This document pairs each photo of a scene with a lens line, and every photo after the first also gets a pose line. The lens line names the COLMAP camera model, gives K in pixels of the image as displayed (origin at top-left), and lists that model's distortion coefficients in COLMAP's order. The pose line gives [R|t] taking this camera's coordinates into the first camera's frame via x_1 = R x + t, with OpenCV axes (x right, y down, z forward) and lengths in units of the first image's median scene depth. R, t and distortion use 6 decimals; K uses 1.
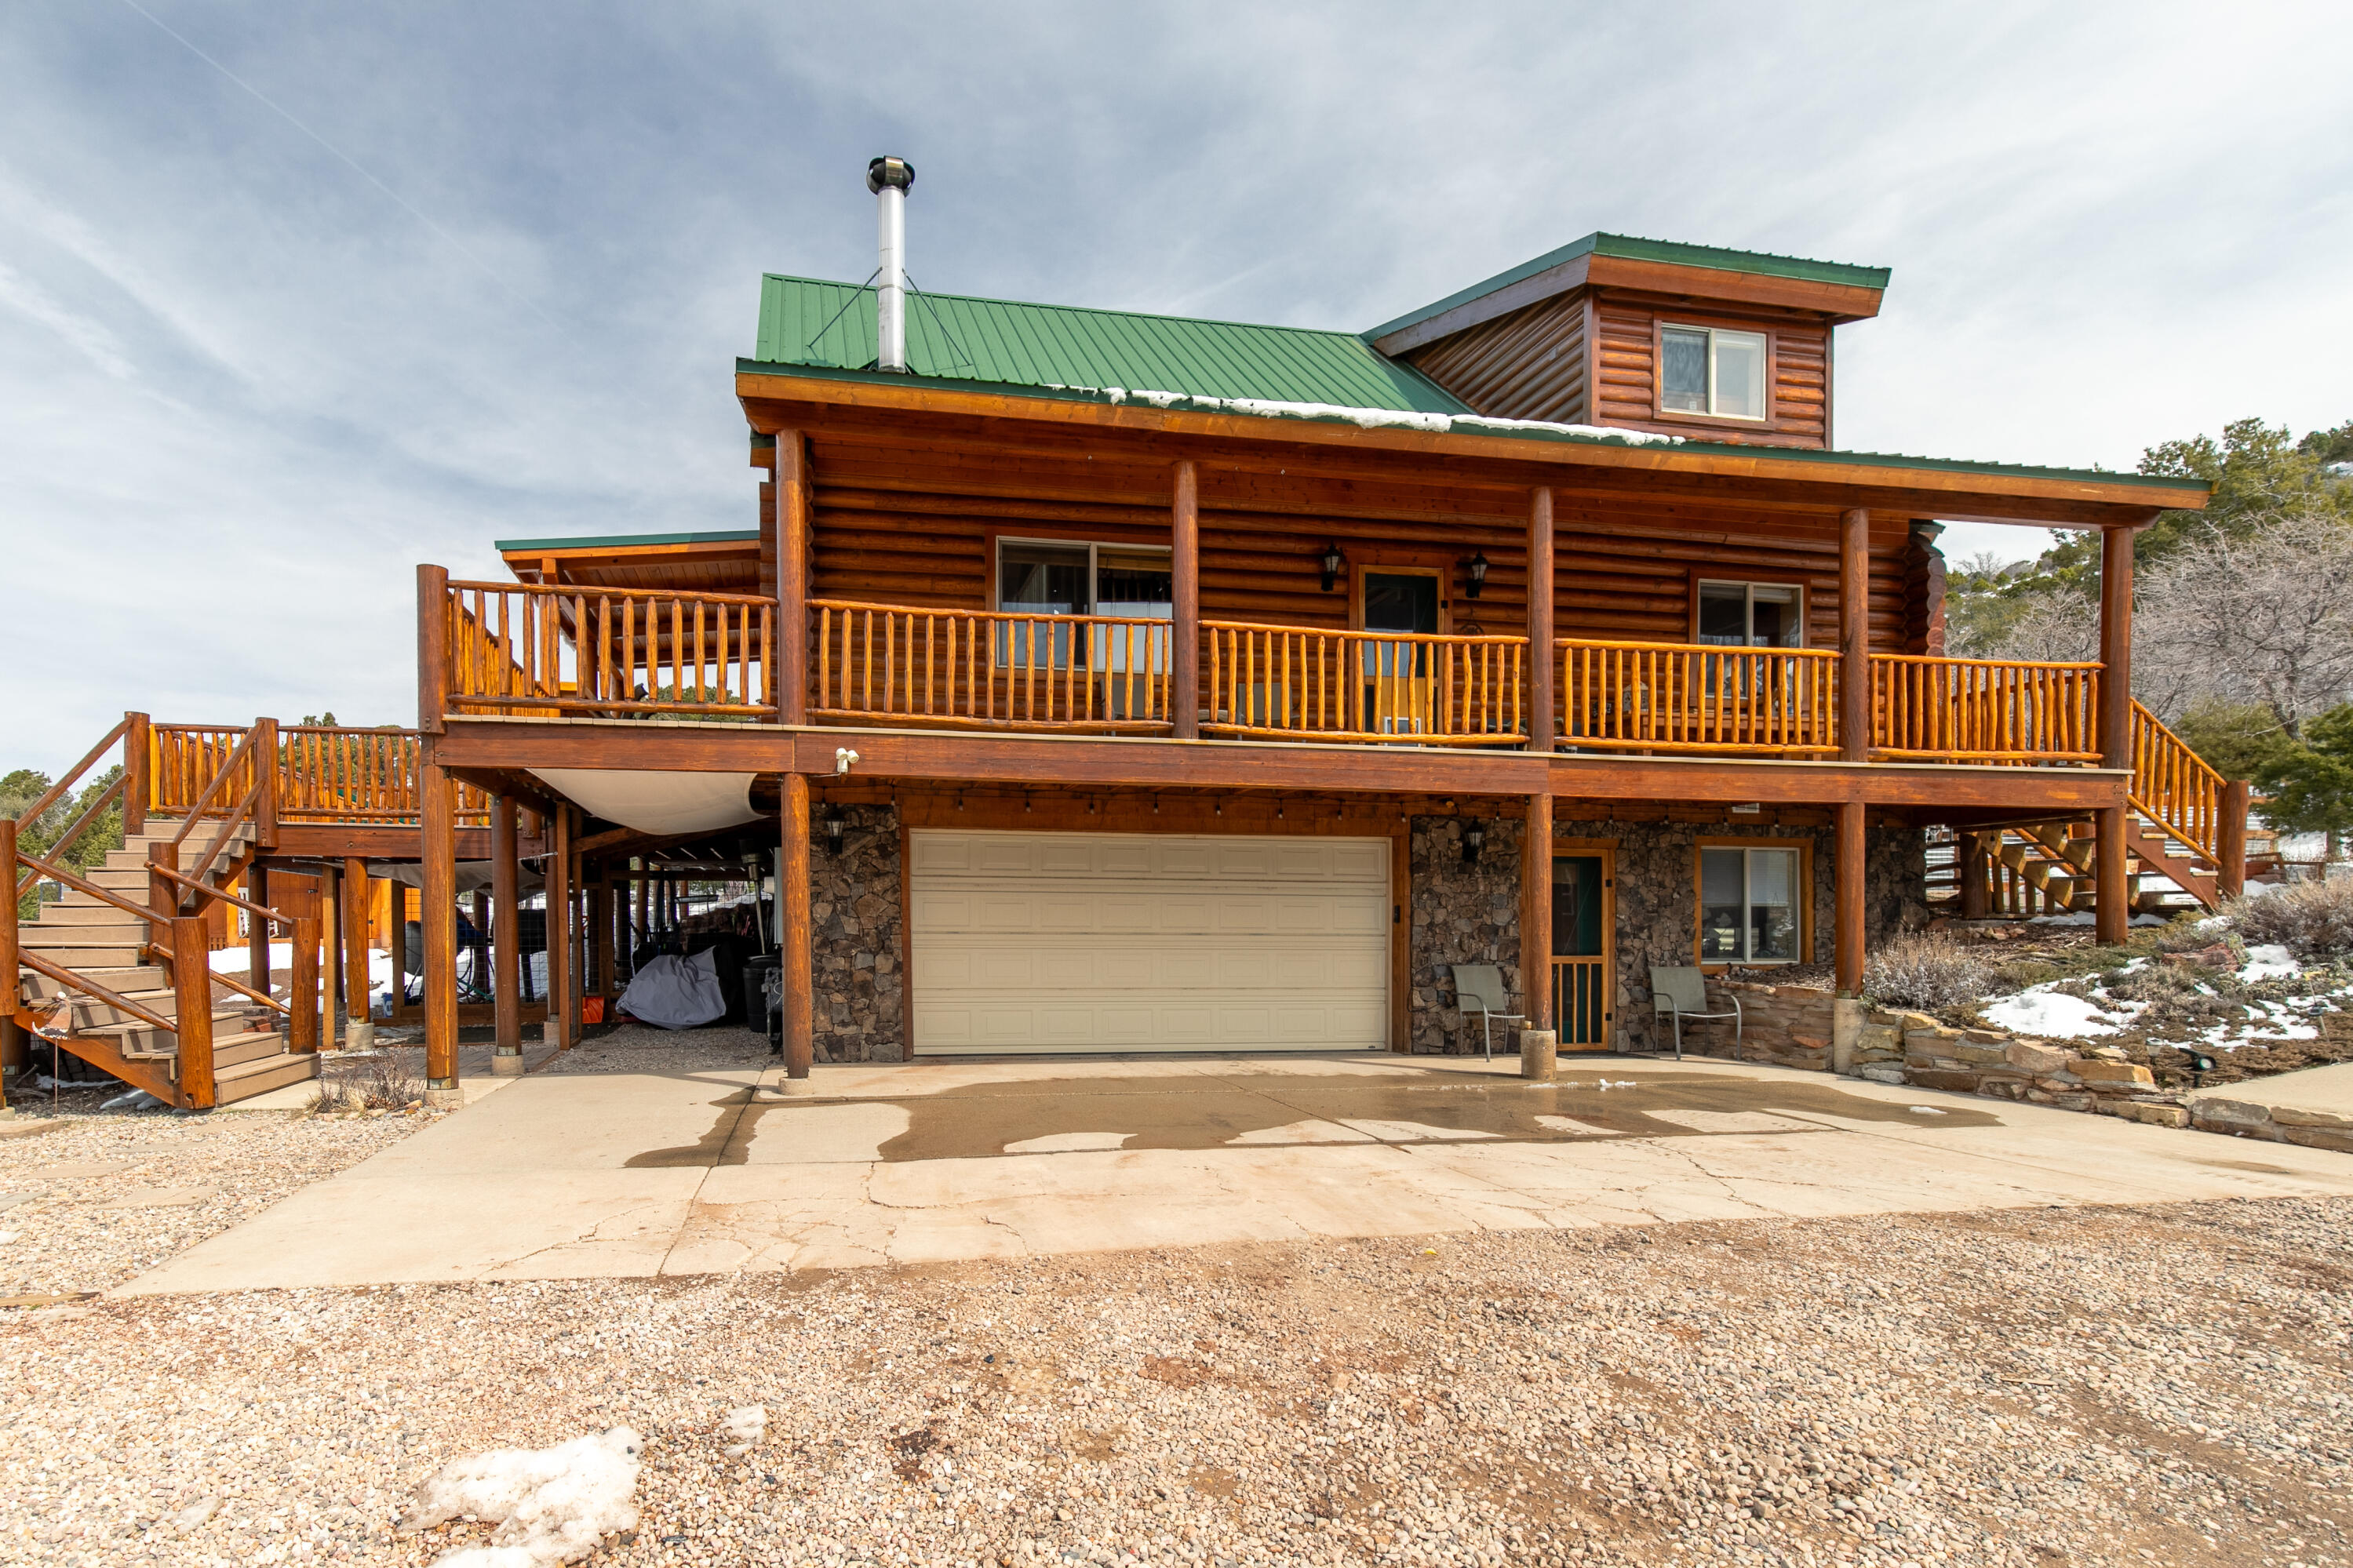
lens RADIAL K [[1057.6, 0, 1182.6], [0, 1057.6, 788.7], [0, 0, 1]] dist [0.004422, -0.000207]
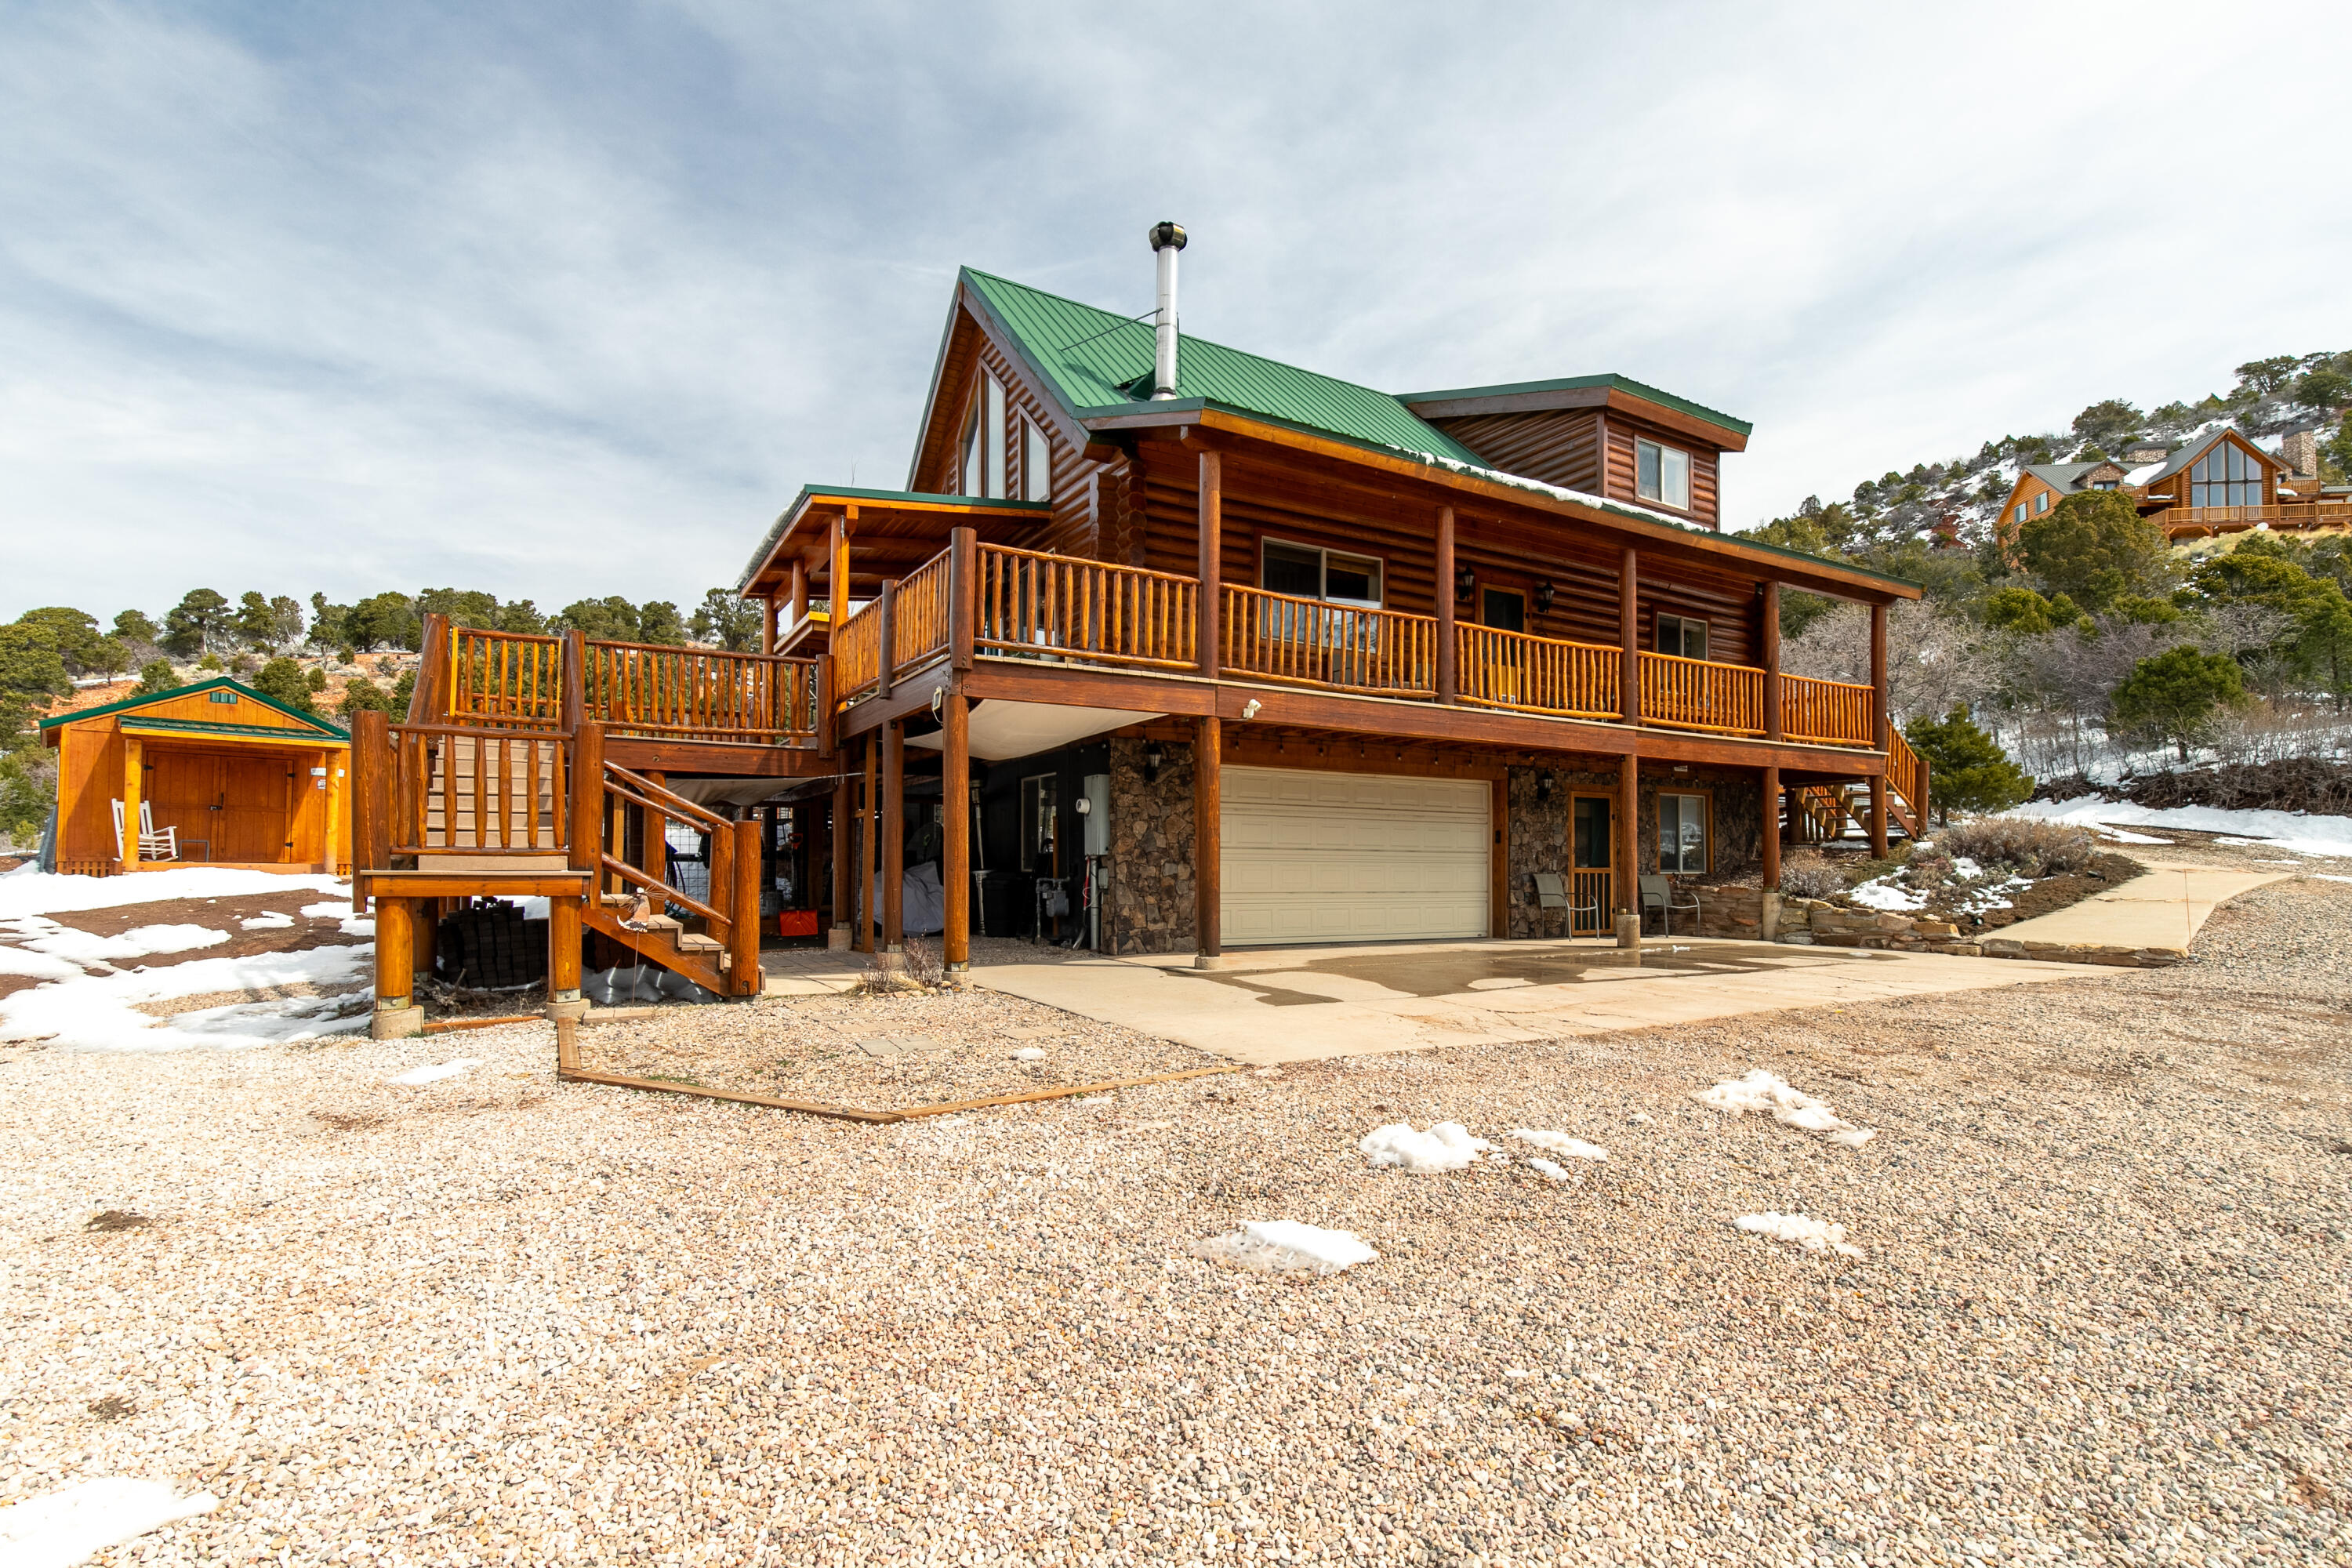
lens RADIAL K [[1044.8, 0, 1174.4], [0, 1044.8, 680.4], [0, 0, 1]] dist [-0.000909, -0.000173]
pose [[0.936998, 0.062058, 0.343778, -0.705495], [-0.044689, 0.997303, -0.058227, 0.014123], [-0.346464, 0.039196, 0.937244, -0.142995]]
